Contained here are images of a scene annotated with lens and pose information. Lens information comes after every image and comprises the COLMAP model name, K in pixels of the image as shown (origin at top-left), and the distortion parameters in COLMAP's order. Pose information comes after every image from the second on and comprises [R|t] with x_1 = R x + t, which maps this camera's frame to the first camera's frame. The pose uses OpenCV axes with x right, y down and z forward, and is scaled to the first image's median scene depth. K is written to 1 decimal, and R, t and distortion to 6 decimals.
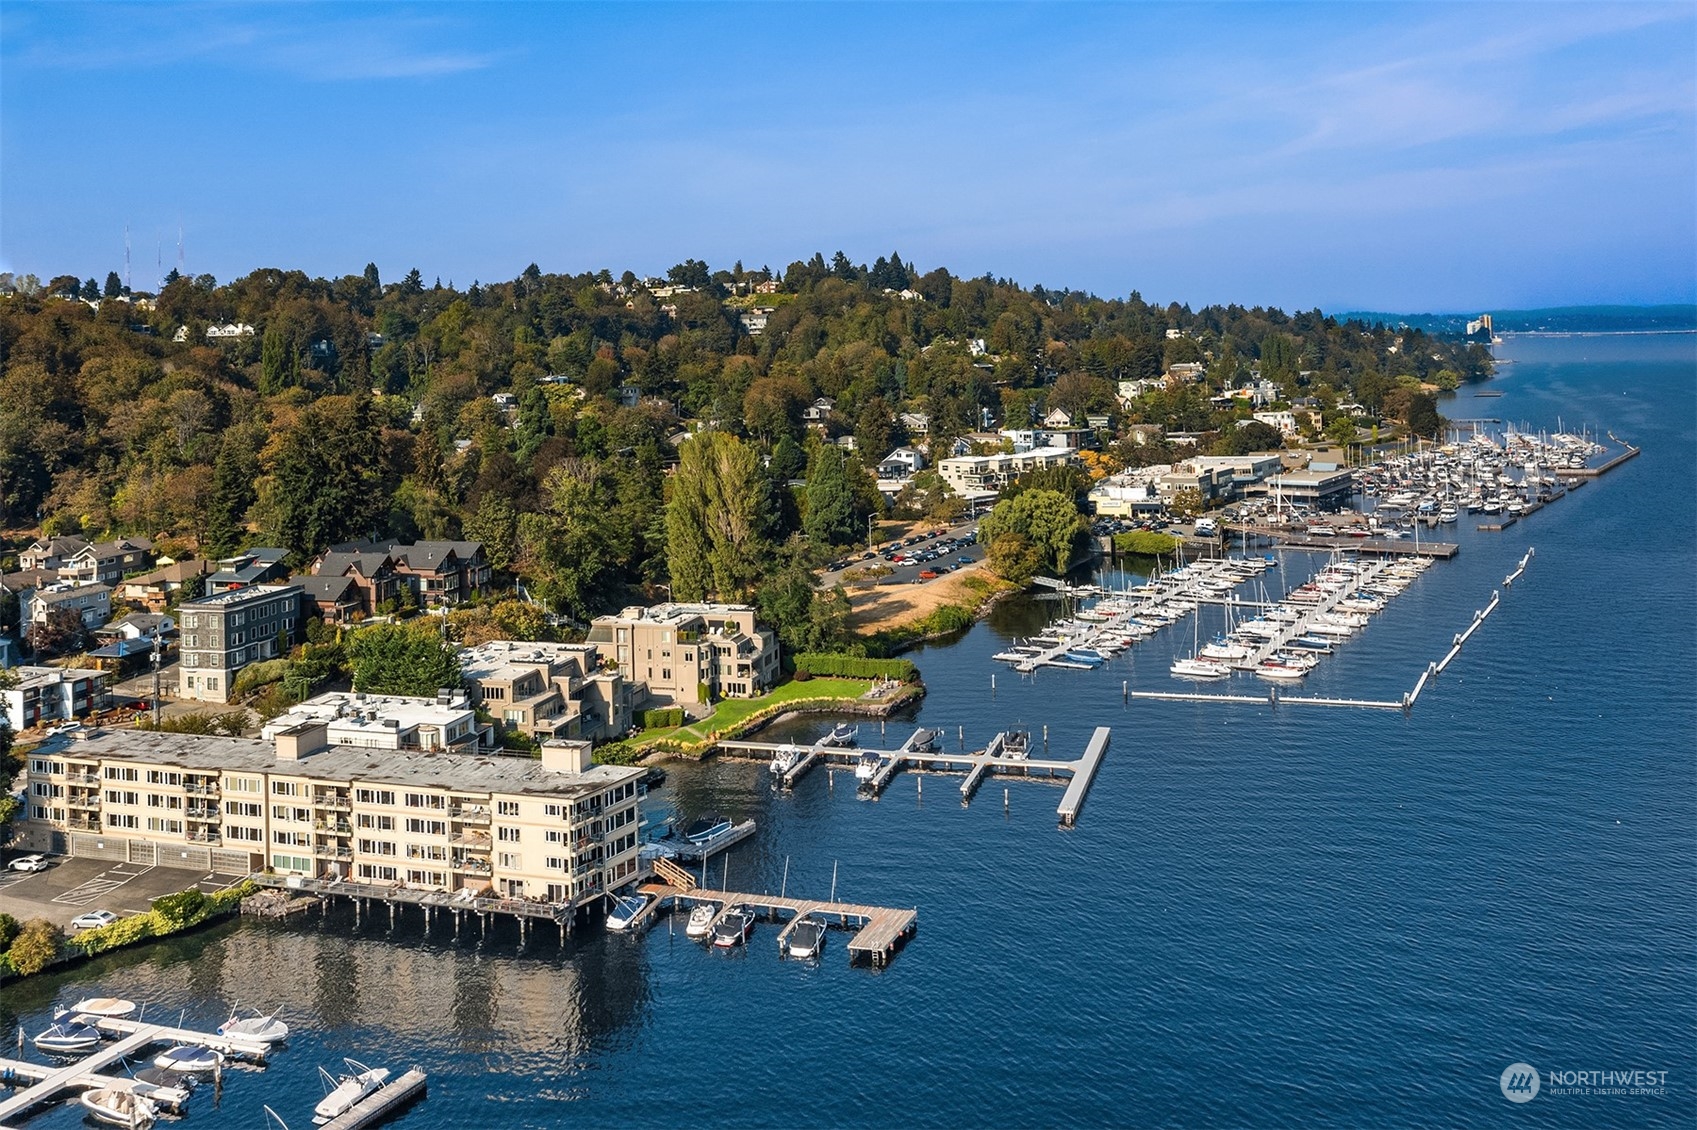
lens RADIAL K [[1382.0, 0, 850.5], [0, 1382.0, 562.1], [0, 0, 1]] dist [-0.055949, 0.002893]
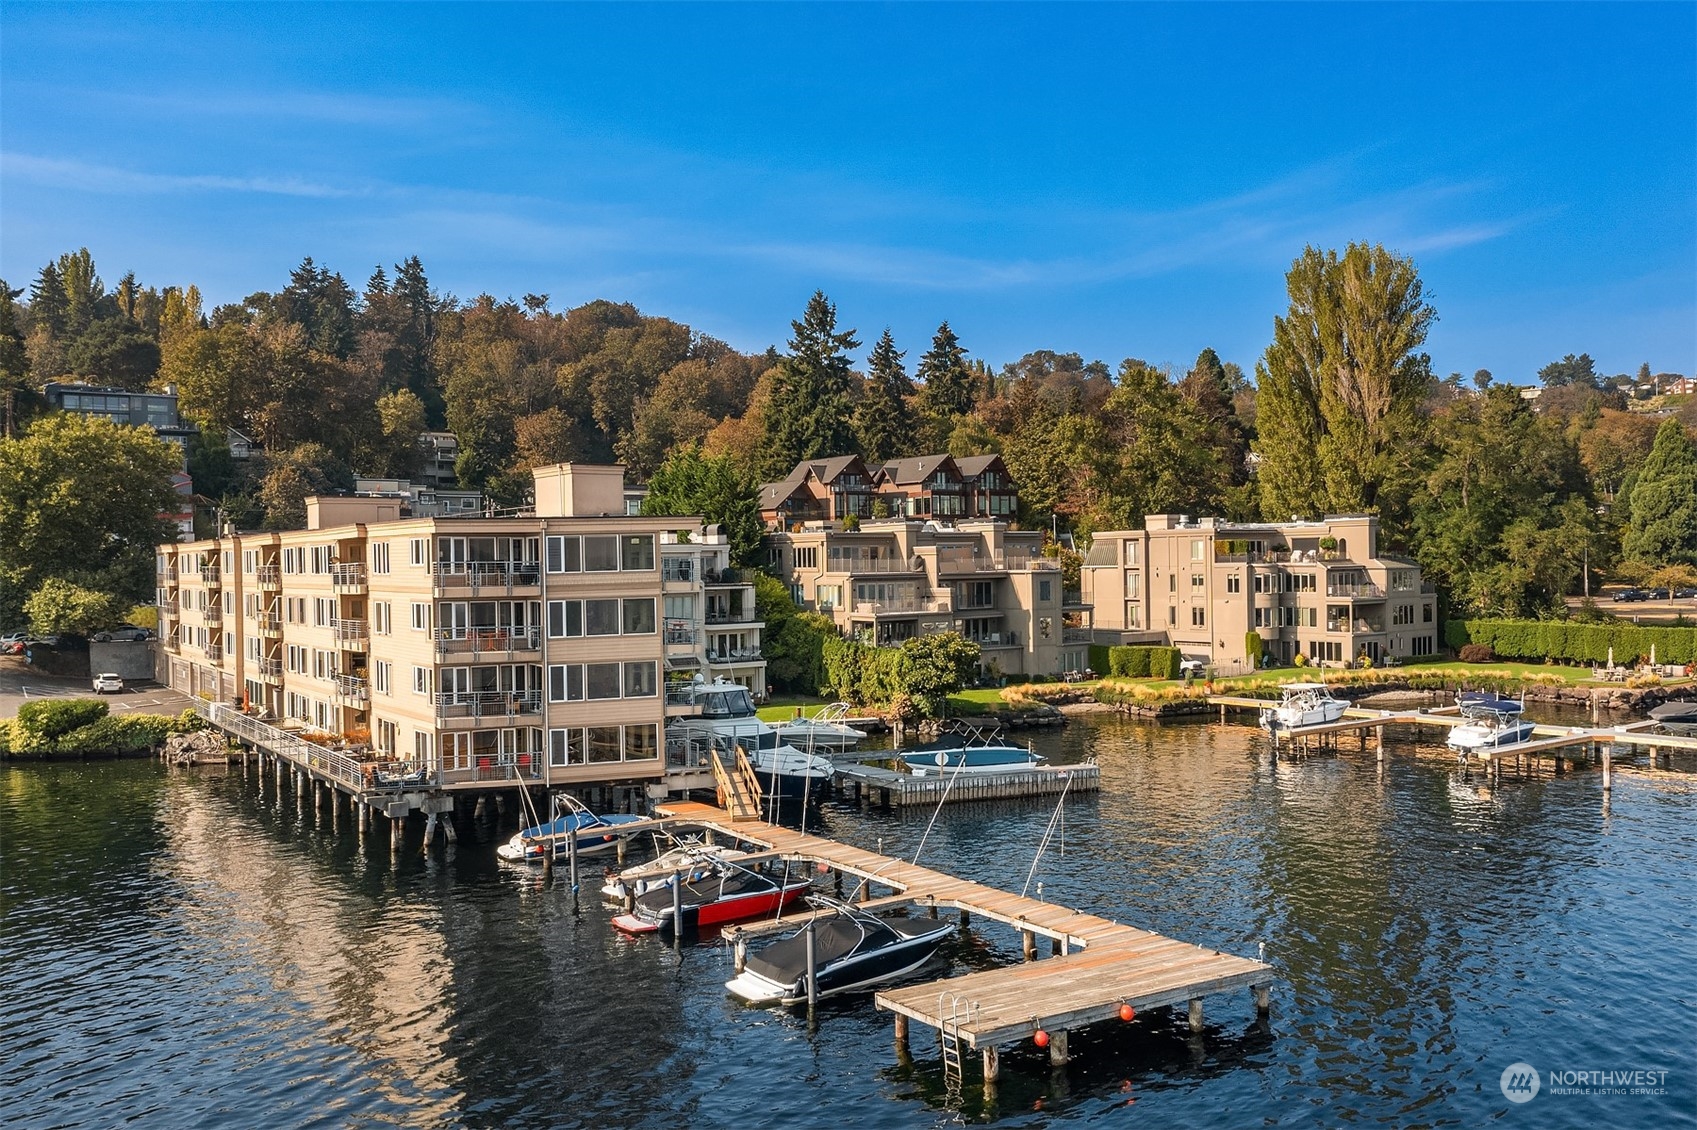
lens RADIAL K [[1282.1, 0, 805.9], [0, 1282.1, 629.2], [0, 0, 1]] dist [-0.033547, 0.004187]
pose [[0.766672, 0.031766, -0.641252, 0.084473], [-0.097579, 0.992938, -0.067476, 0.137630], [0.634580, 0.114305, 0.764358, 0.482587]]
